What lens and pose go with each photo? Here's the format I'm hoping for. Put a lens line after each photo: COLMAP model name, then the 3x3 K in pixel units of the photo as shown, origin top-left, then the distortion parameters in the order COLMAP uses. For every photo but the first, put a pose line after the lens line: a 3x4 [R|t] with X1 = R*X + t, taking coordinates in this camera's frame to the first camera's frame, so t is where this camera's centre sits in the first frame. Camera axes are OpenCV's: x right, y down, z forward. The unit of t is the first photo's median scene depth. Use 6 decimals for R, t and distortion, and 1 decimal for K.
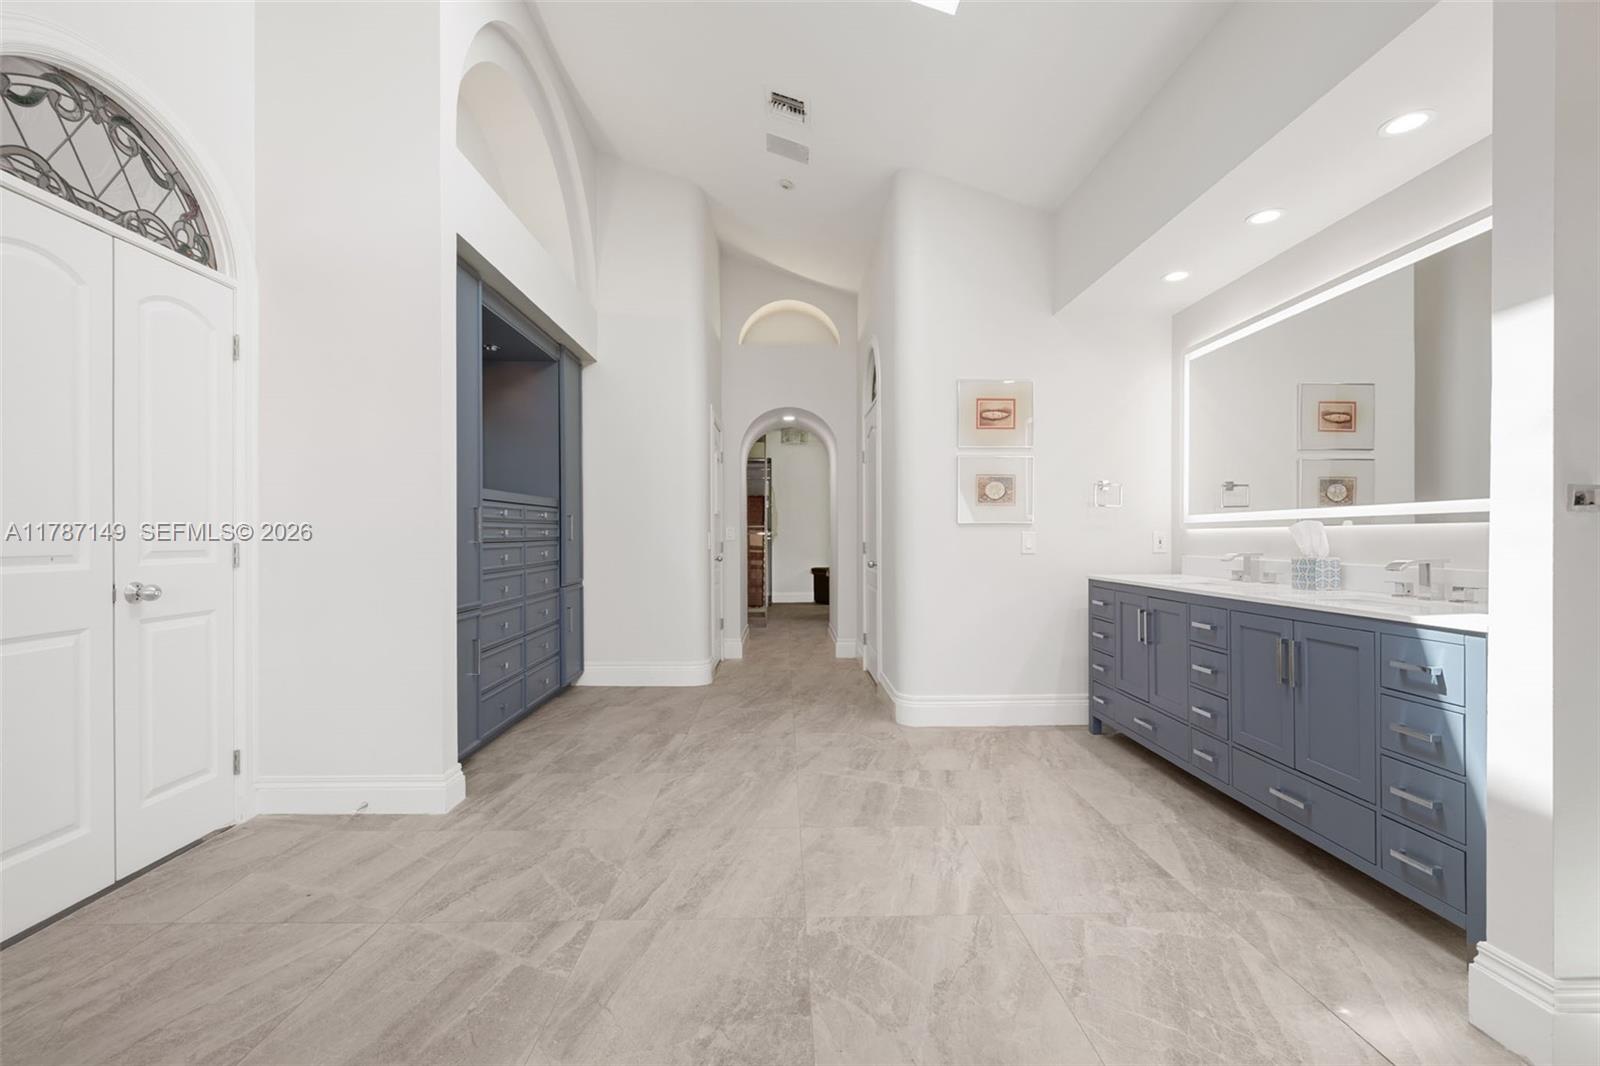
lens RADIAL K [[666.9, 0, 799.6], [0, 666.9, 540.7], [0, 0, 1]] dist [0.002818, 0.000095]
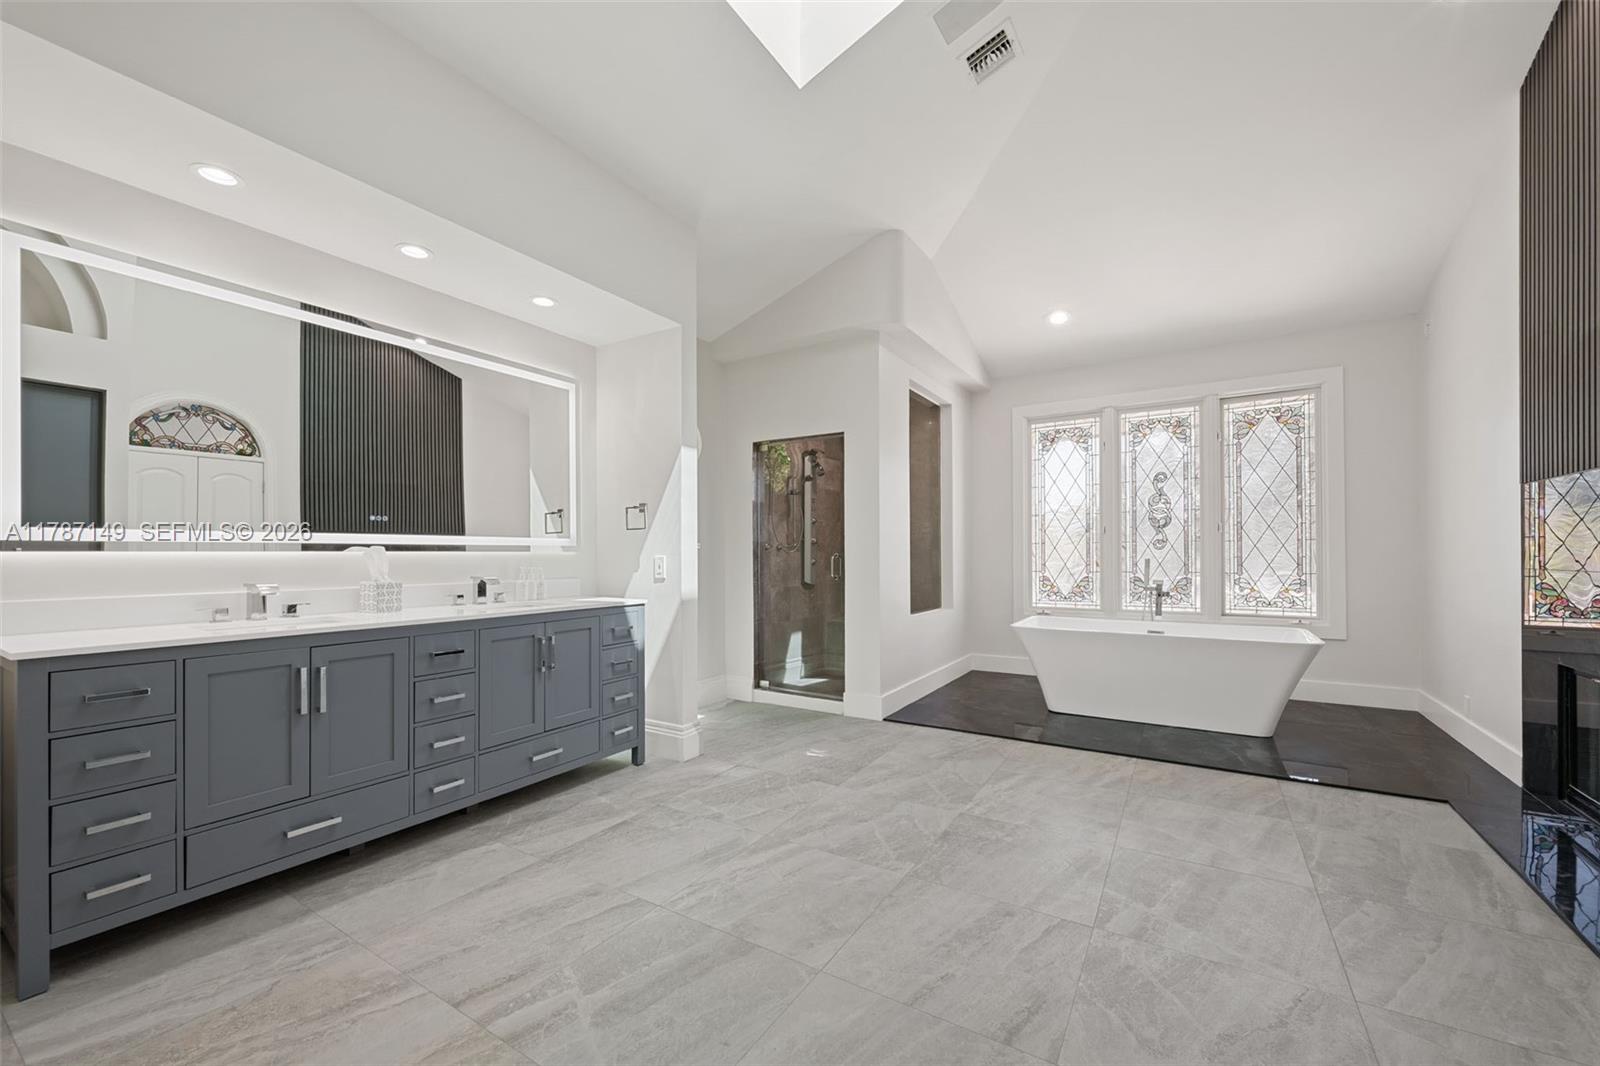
lens RADIAL K [[639.4, 0, 801.5], [0, 639.4, 546.0], [0, 0, 1]] dist [-0.000654, 0.000454]
pose [[-0.836880, 0.013184, 0.547228, -0.415960], [0.008716, 0.999904, -0.010761, -0.017678], [-0.547318, -0.004236, -0.836914, 1.821694]]
